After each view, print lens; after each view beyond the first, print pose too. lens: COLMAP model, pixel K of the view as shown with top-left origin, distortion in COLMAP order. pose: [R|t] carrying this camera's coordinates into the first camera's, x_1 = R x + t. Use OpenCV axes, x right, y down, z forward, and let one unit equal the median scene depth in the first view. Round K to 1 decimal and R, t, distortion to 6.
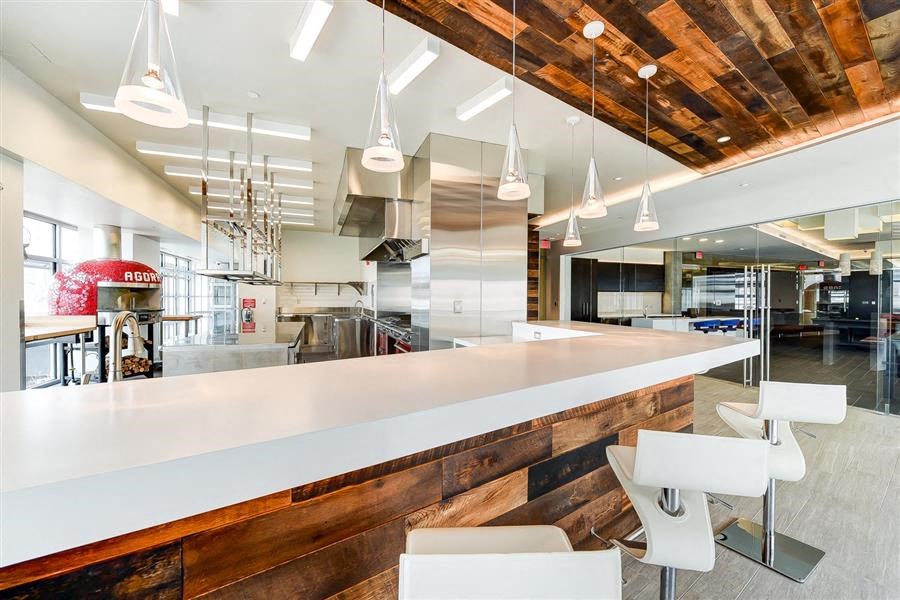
lens RADIAL K [[370.4, 0, 453.6], [0, 370.4, 300.7], [0, 0, 1]] dist [-0.011568, 0.000238]
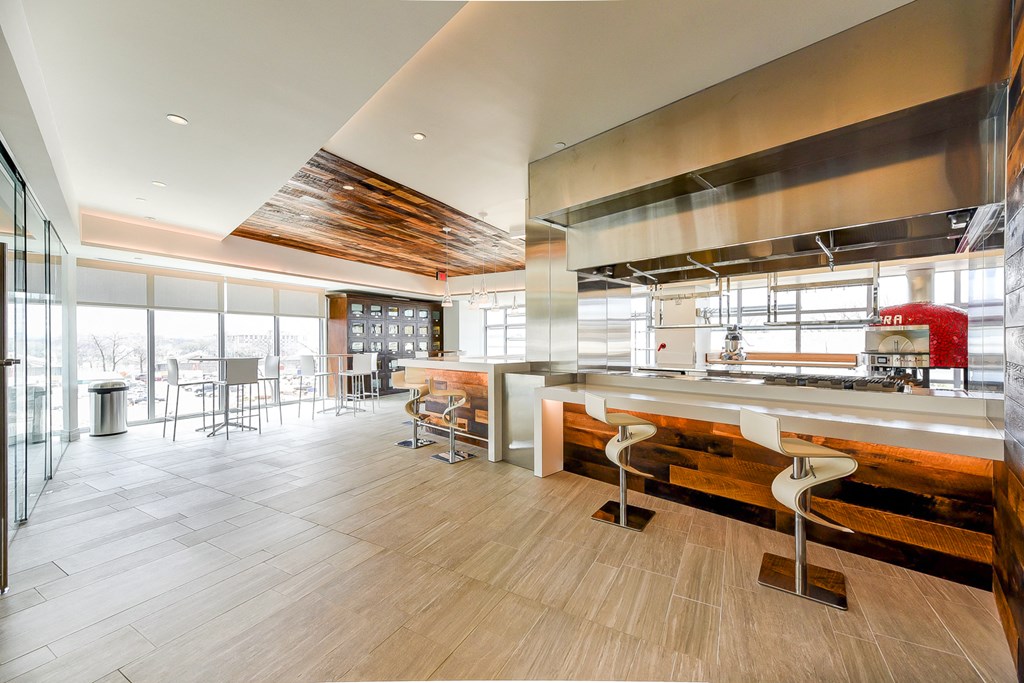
lens RADIAL K [[421.5, 0, 516.1], [0, 421.5, 342.3], [0, 0, 1]] dist [-0.011568, 0.000238]
pose [[-0.914289, -0.003491, -0.405047, 0.859378], [-0.005028, 0.999984, 0.002732, -0.000938], [0.405031, 0.004535, -0.914292, 2.525952]]
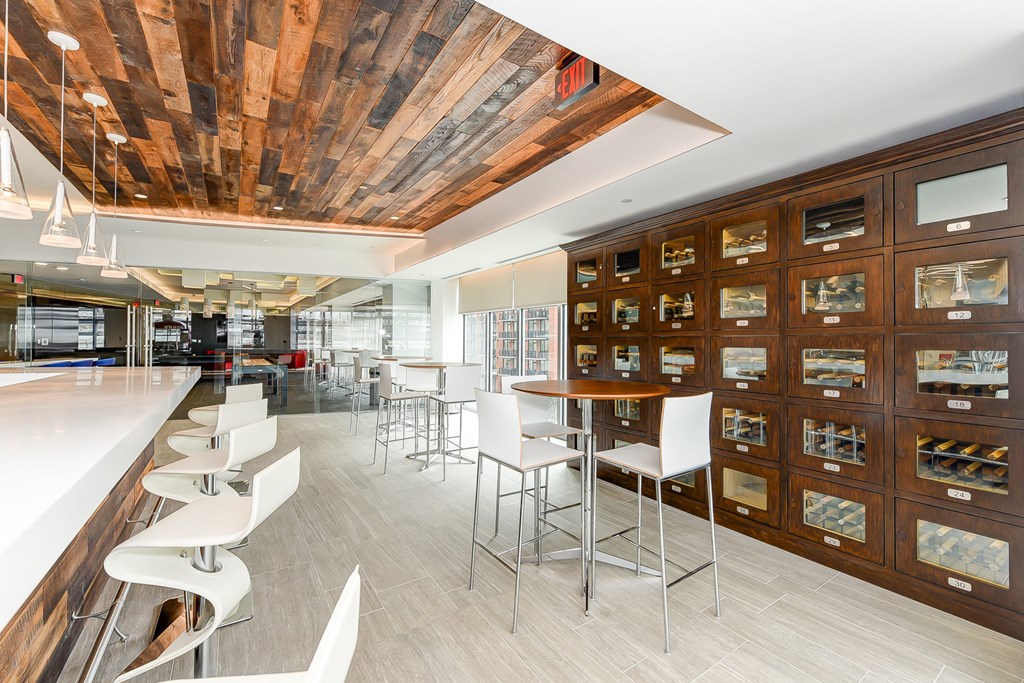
lens RADIAL K [[421.5, 0, 516.1], [0, 421.5, 342.3], [0, 0, 1]] dist [-0.011568, 0.000238]
pose [[0.041996, -0.006048, 0.999099, -0.546956], [-0.001883, 0.999979, 0.006133, -0.000806], [-0.999116, -0.002139, 0.041984, -0.225141]]
